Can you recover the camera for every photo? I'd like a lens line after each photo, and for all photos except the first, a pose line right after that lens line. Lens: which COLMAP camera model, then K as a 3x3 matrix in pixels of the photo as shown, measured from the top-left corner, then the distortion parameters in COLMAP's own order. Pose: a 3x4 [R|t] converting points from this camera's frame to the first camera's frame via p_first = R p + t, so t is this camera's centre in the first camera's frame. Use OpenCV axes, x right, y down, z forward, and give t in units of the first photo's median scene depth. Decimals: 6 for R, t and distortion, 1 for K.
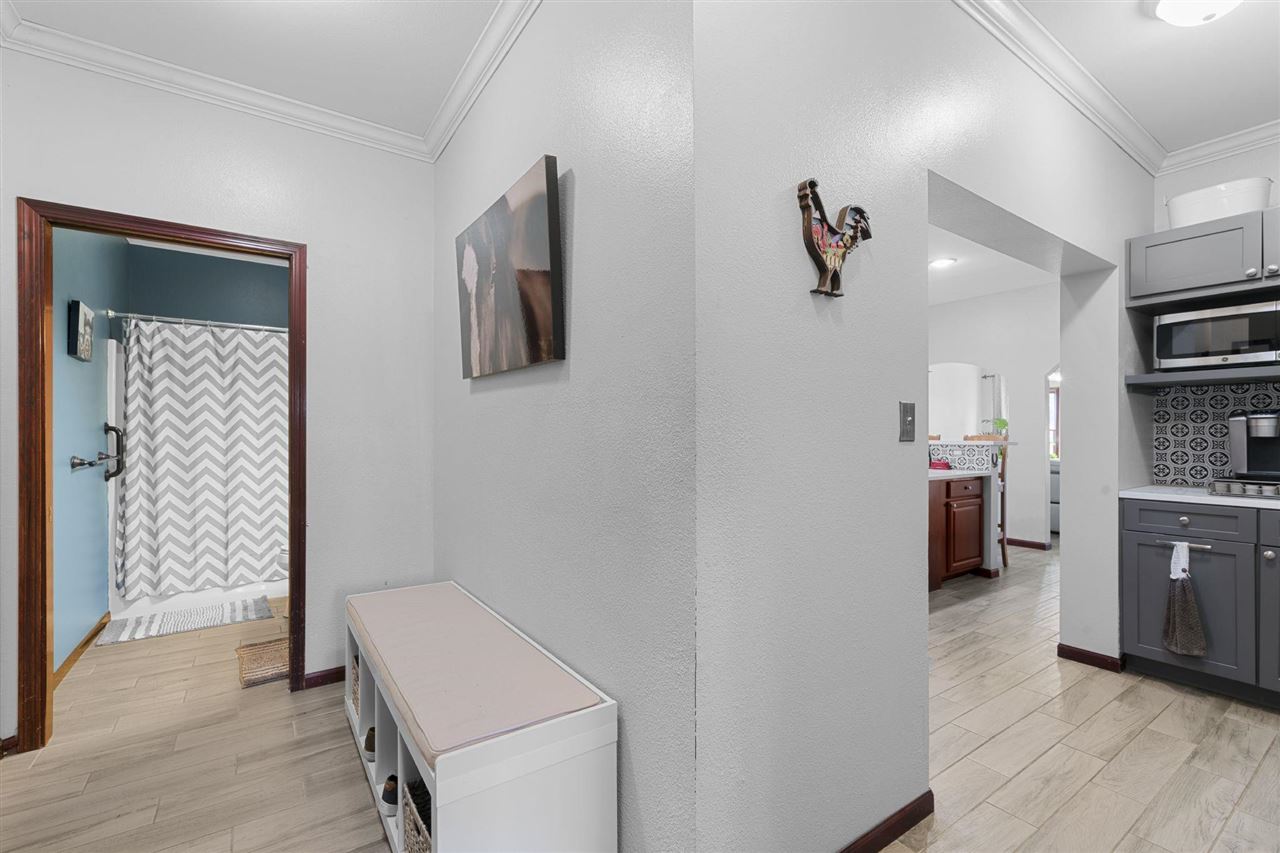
lens RADIAL K [[611.6, 0, 638.2], [0, 611.6, 432.6], [0, 0, 1]] dist [-0.000357, -0.001604]
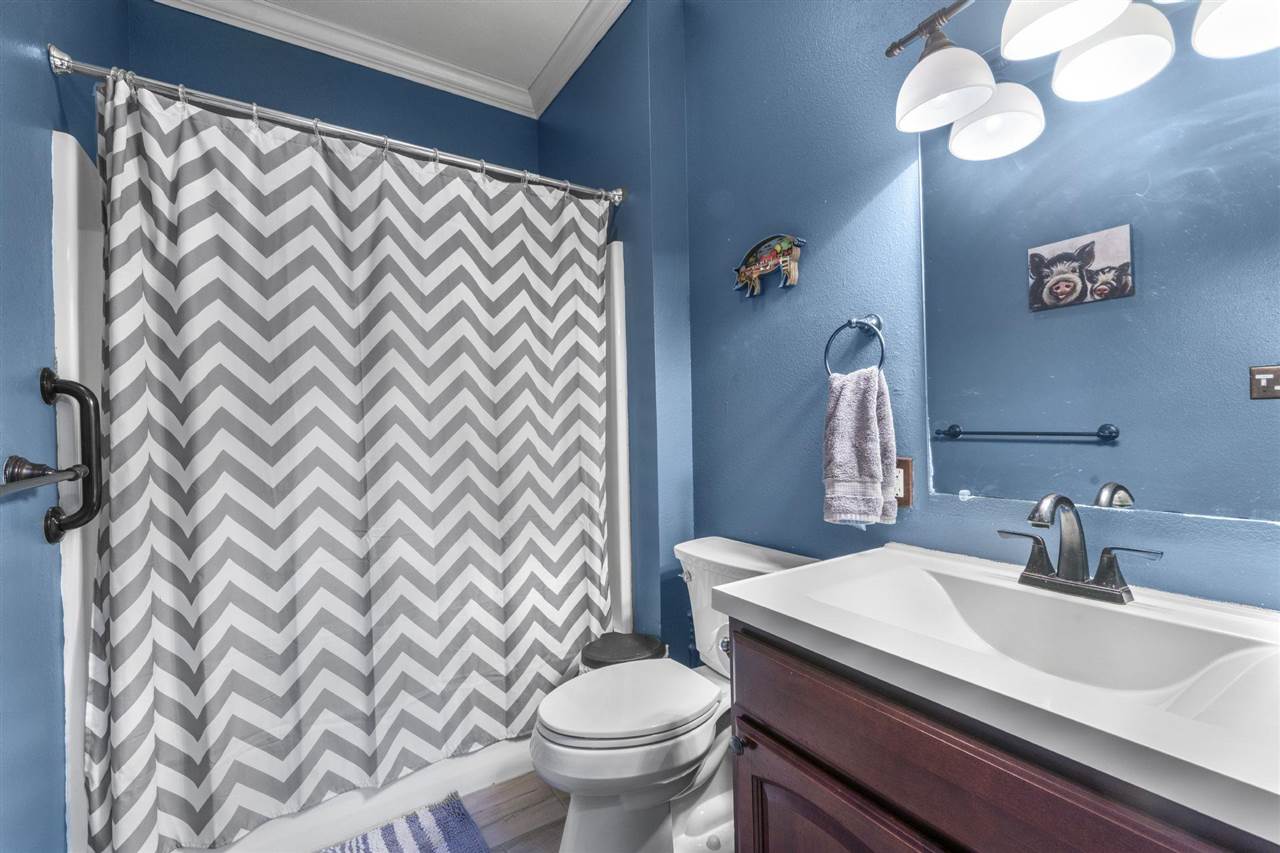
lens RADIAL K [[611.6, 0, 637.8], [0, 611.6, 424.7], [0, 0, 1]] dist [-0.000357, -0.001604]
pose [[0.998229, -0.017538, -0.056850, -0.500443], [0.017850, 0.999828, 0.004972, 0.017533], [0.056754, -0.005978, 0.998370, 0.647851]]
